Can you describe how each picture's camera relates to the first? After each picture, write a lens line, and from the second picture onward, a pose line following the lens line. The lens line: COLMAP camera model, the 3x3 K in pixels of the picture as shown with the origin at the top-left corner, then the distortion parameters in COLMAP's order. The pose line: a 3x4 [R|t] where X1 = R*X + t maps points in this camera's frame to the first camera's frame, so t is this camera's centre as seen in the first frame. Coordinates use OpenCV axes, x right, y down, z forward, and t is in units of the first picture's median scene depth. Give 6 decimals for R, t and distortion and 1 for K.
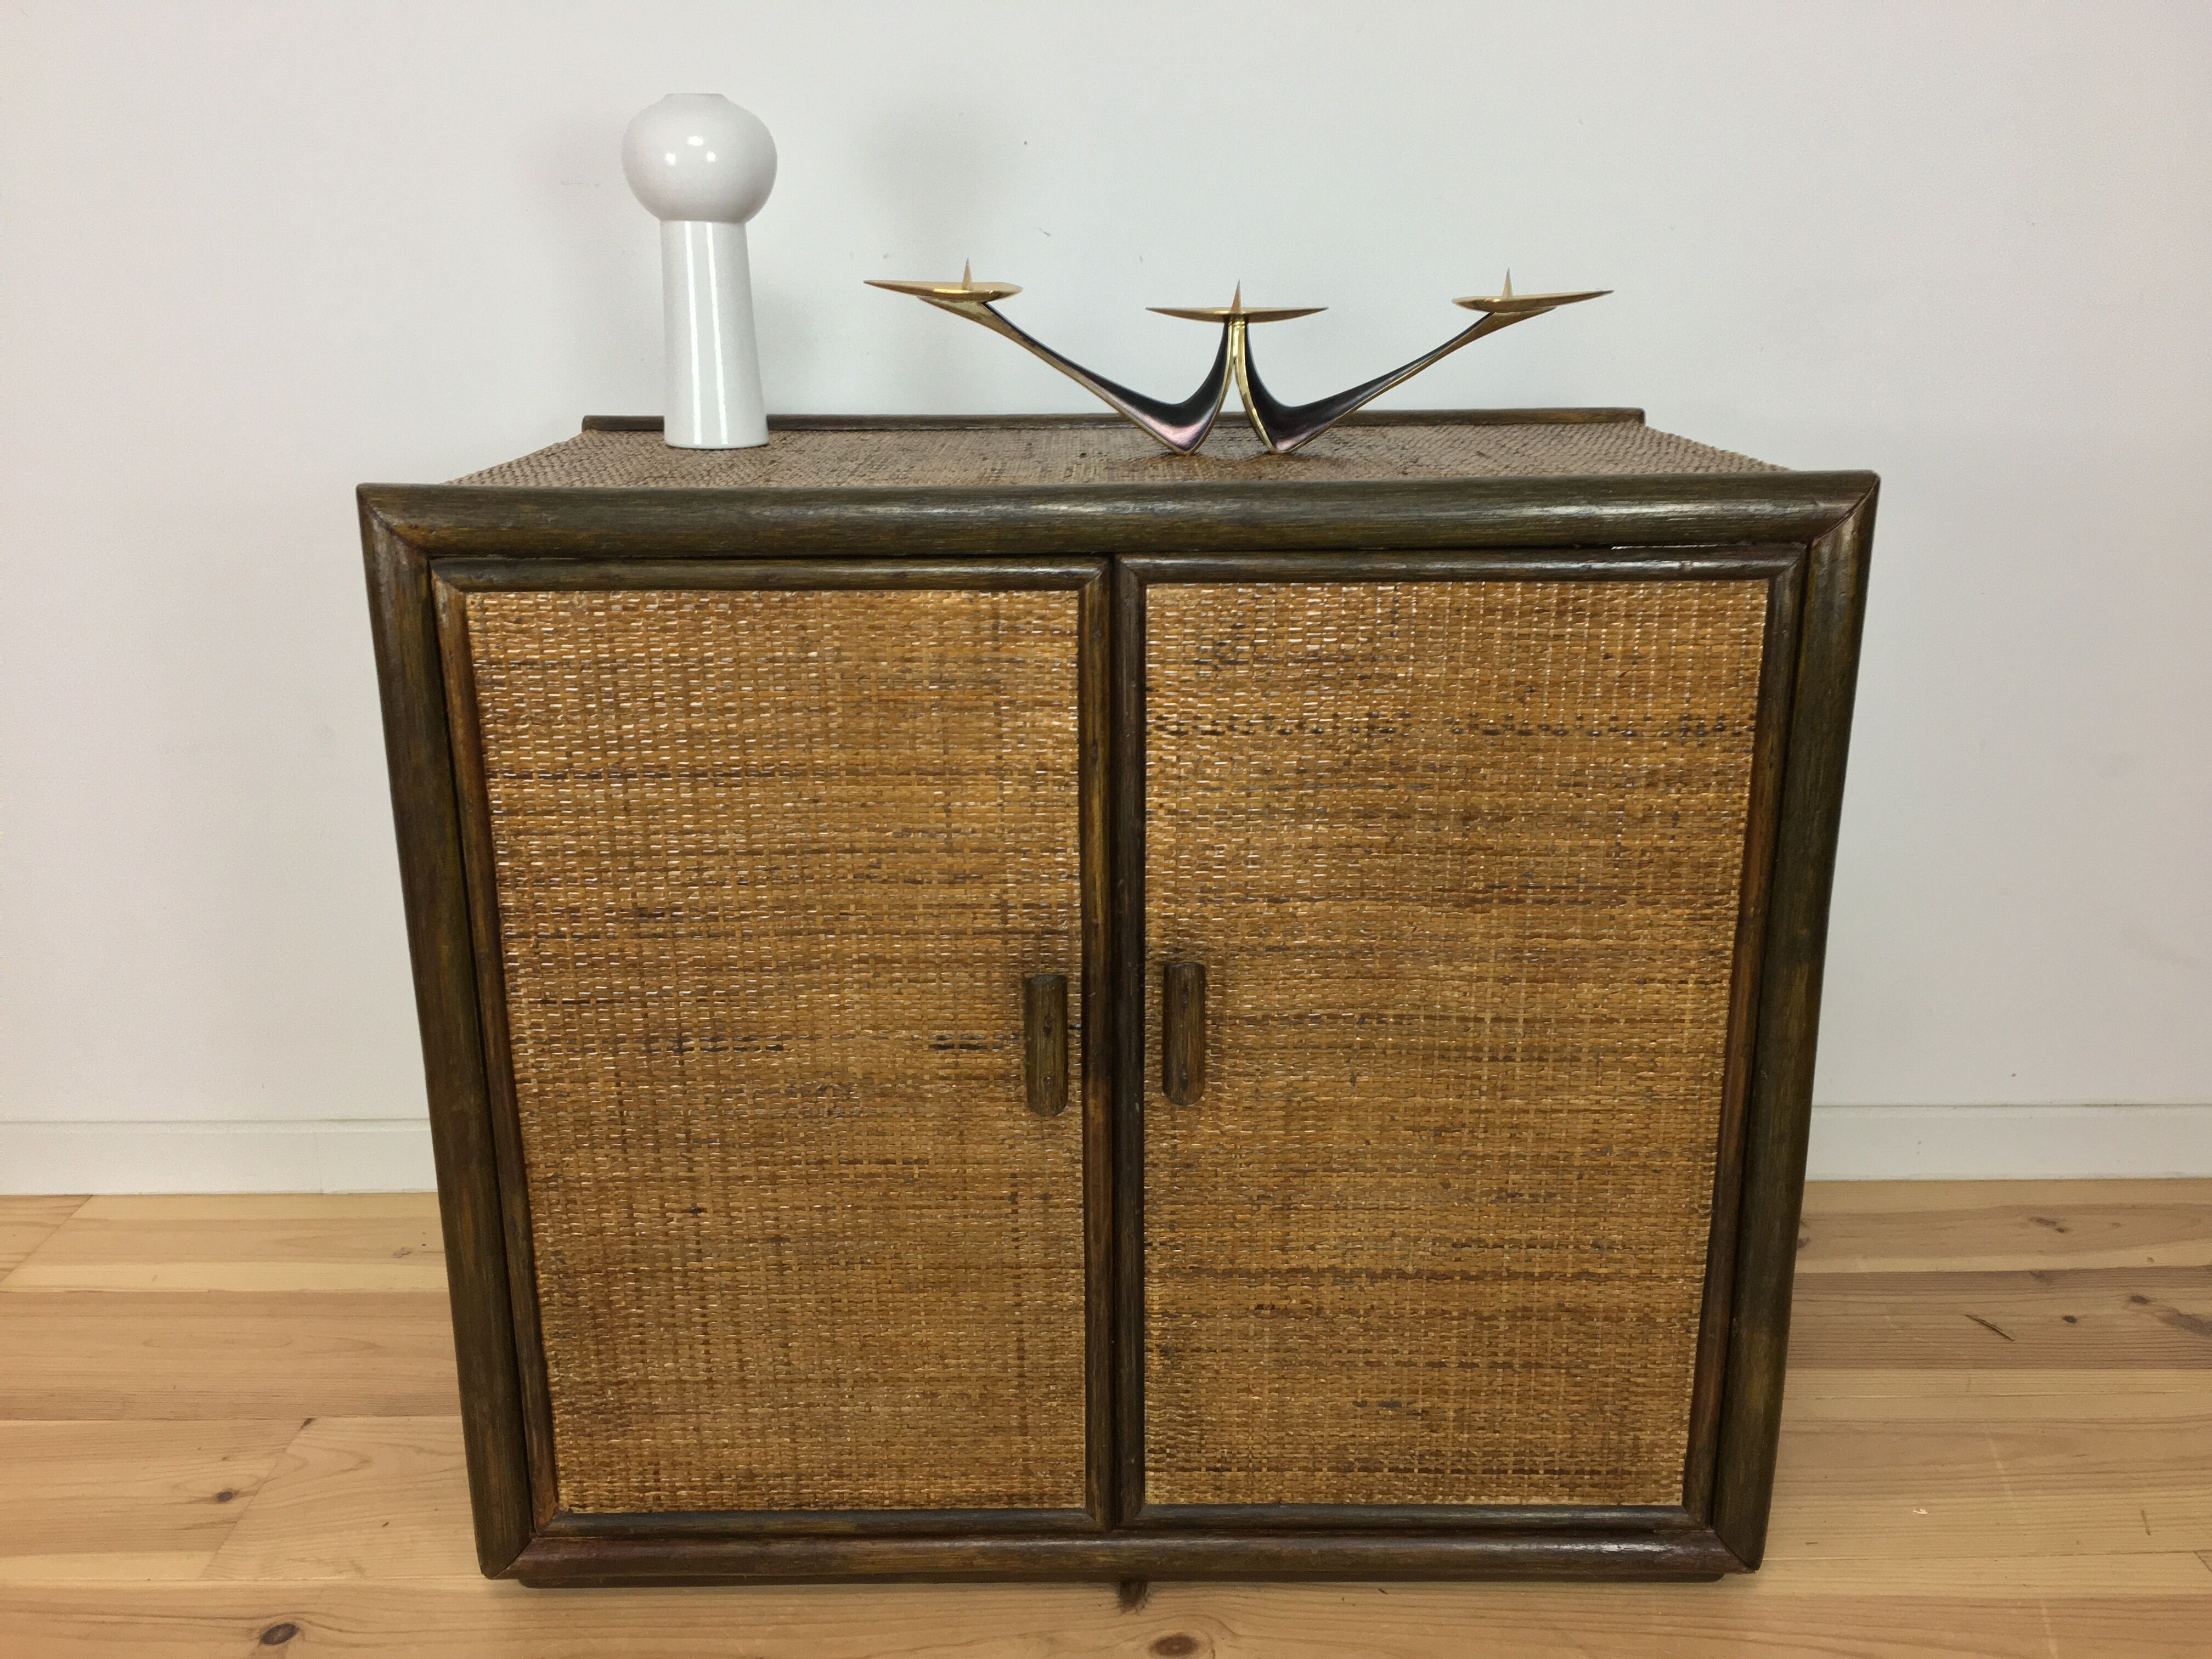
lens RADIAL K [[1891.5, 0, 1106.0], [0, 1891.5, 829.5], [0, 0, 1]] dist [0.072023, -0.125457]
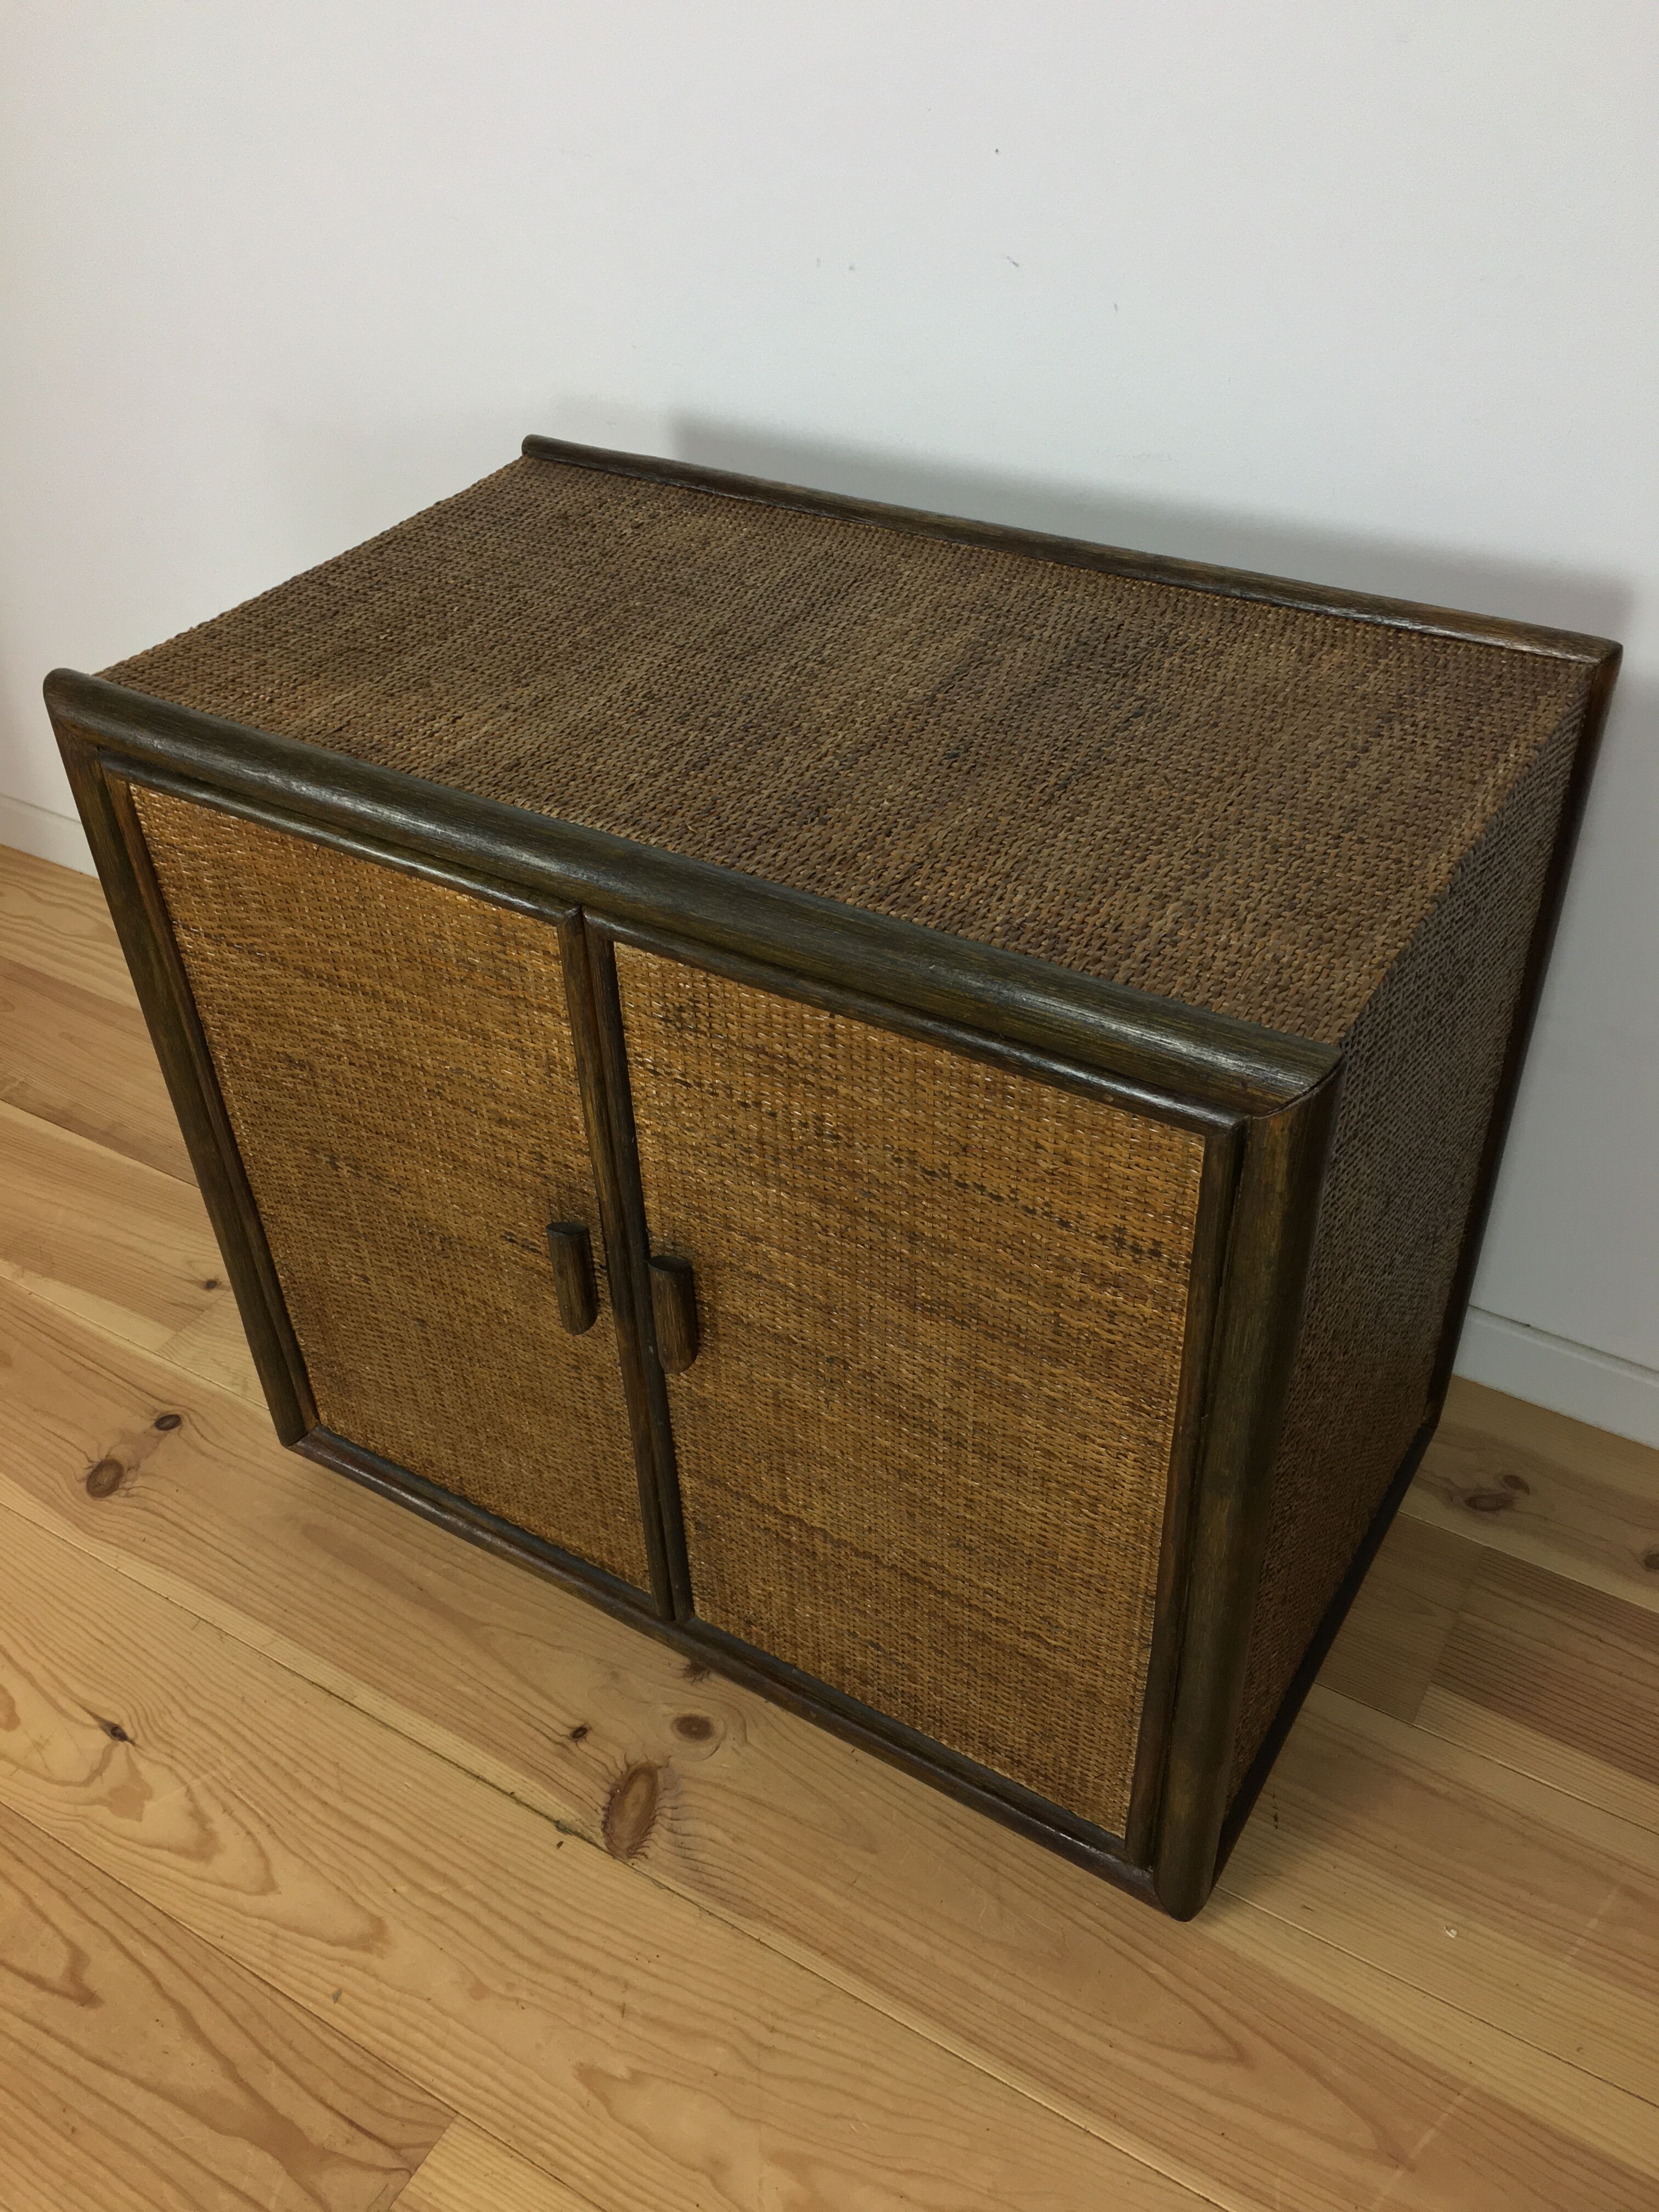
lens RADIAL K [[1891.5, 0, 829.5], [0, 1891.5, 1106.0], [0, 0, 1]] dist [0.072023, -0.125457]
pose [[0.850606, 0.308575, -0.425735, 0.498598], [-0.125504, 0.905434, 0.405510, -0.411270], [0.510605, -0.291498, 0.808895, 0.215623]]
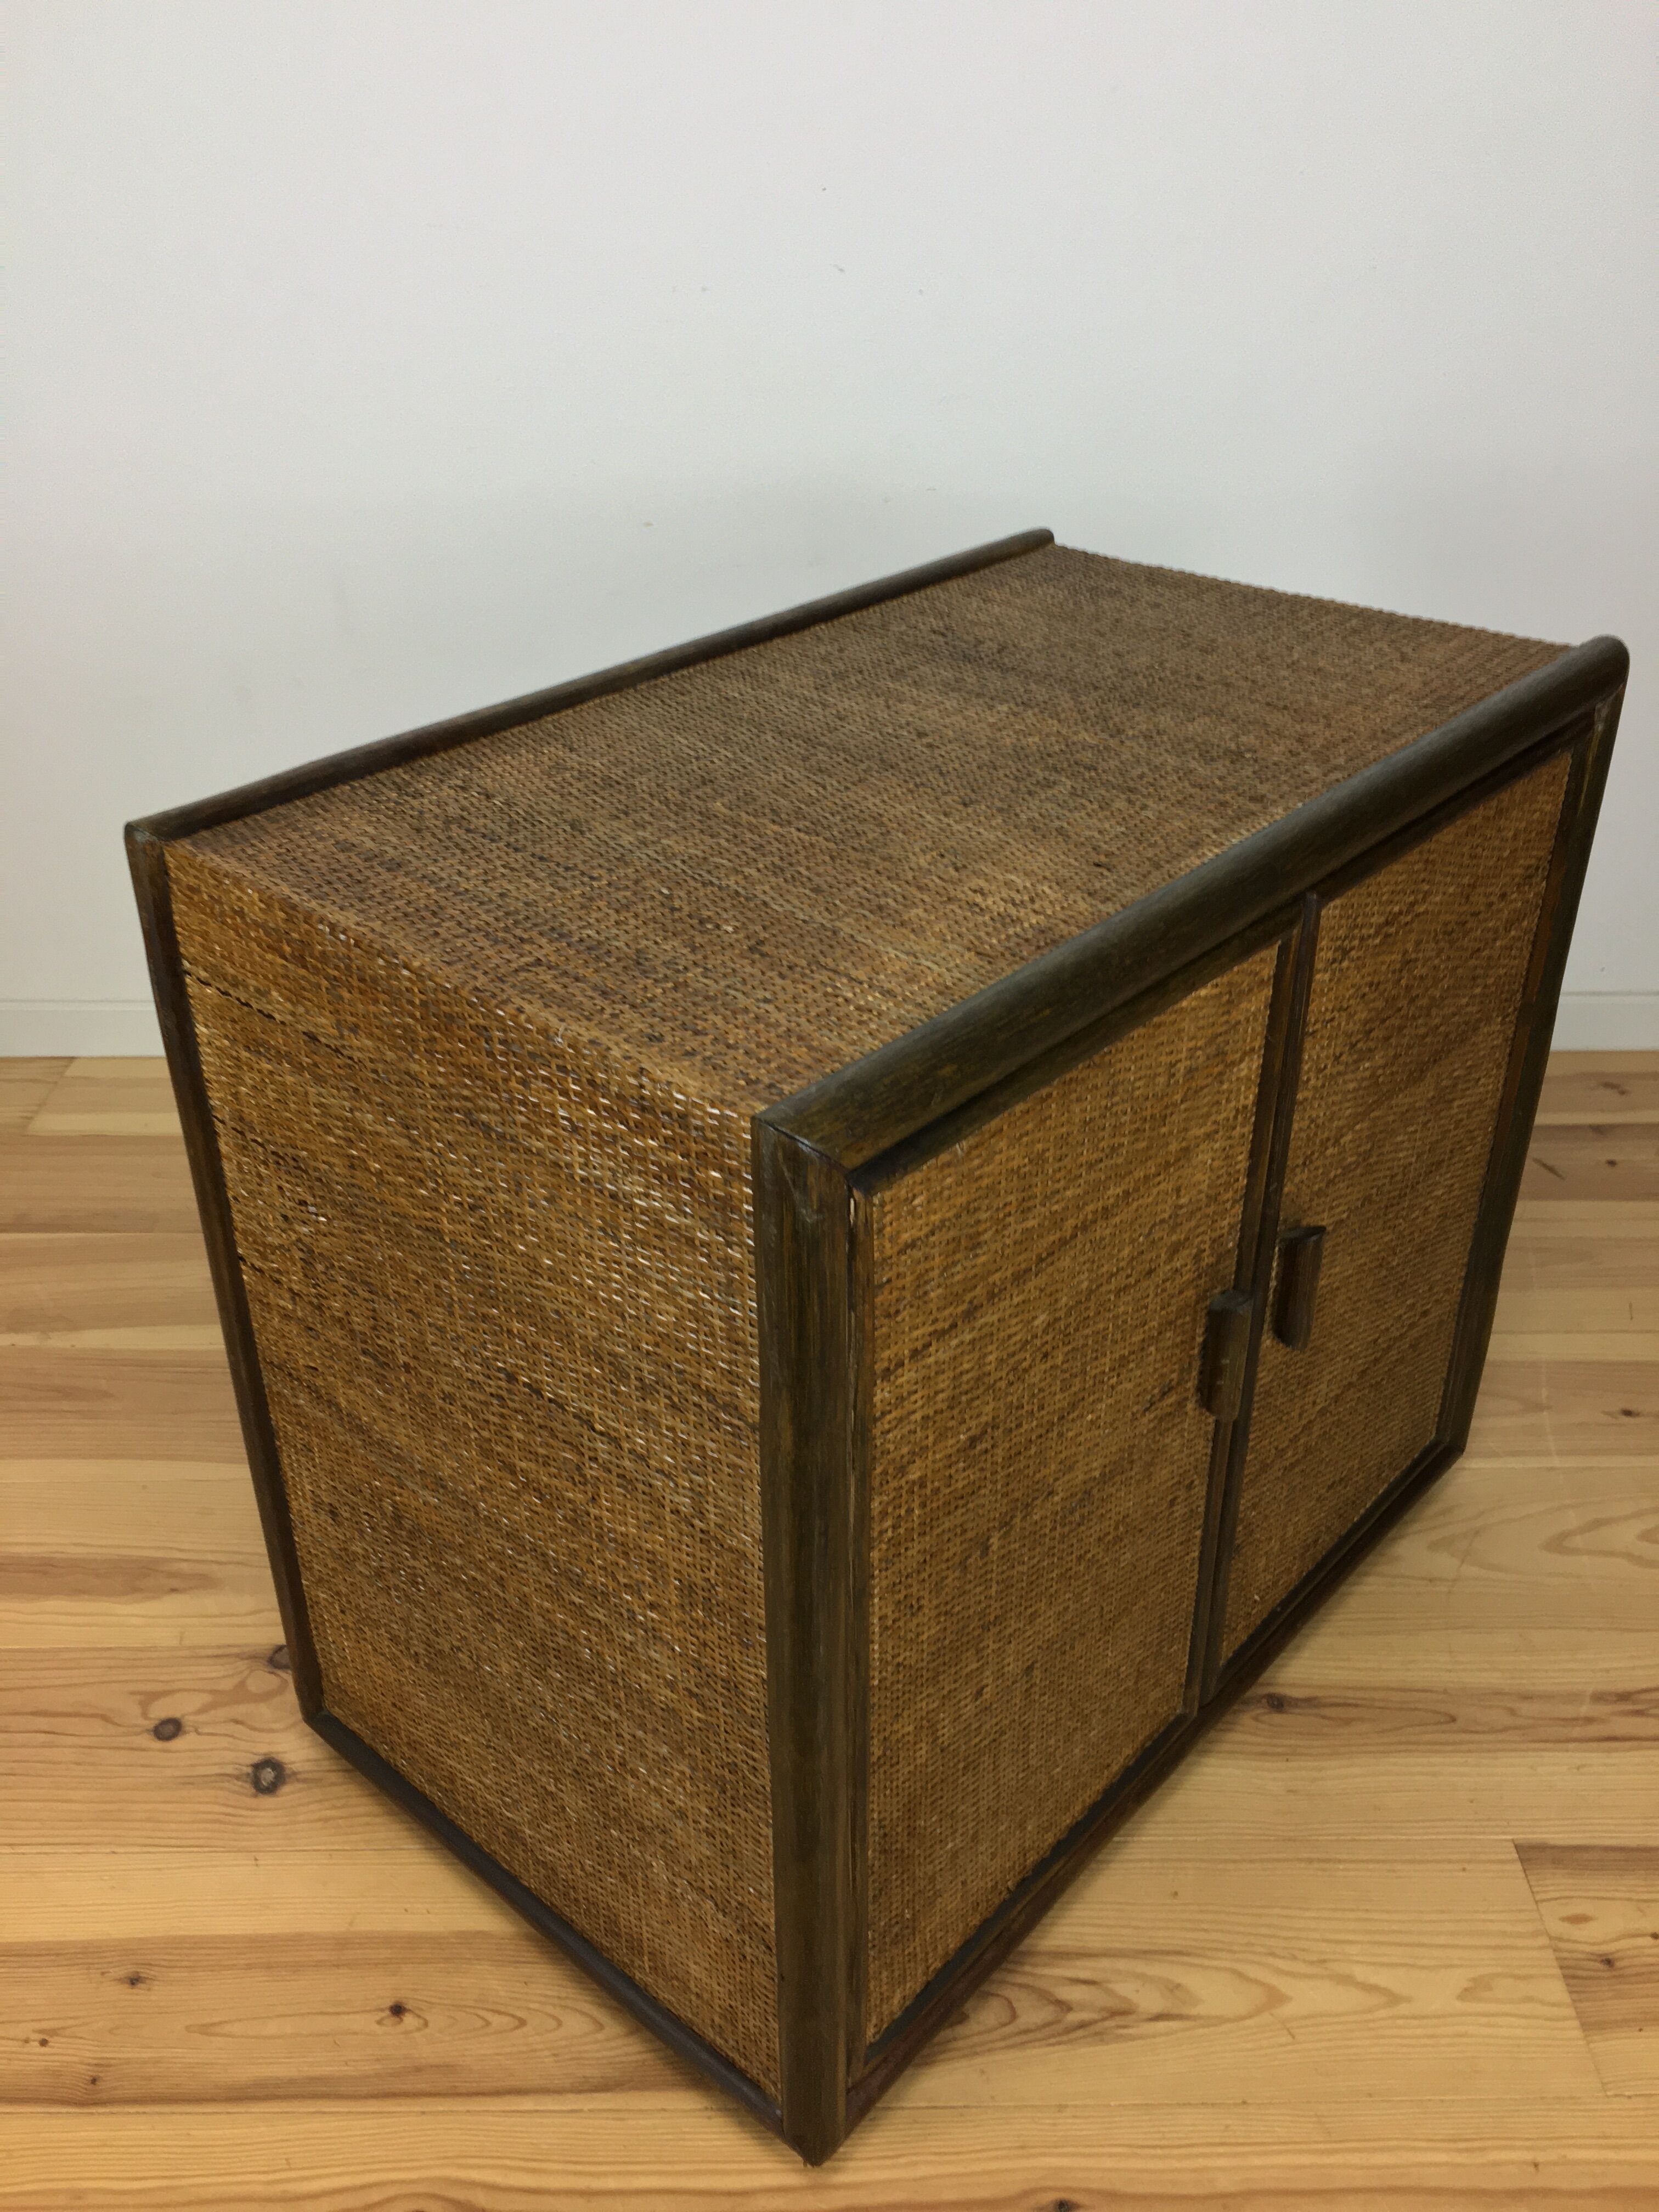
lens RADIAL K [[1891.5, 0, 829.5], [0, 1891.5, 1106.0], [0, 0, 1]] dist [0.072023, -0.125457]
pose [[0.664728, -0.378789, 0.643937, -0.738708], [0.218655, 0.922832, 0.317131, -0.361732], [-0.714371, -0.070006, 0.696256, 0.429344]]
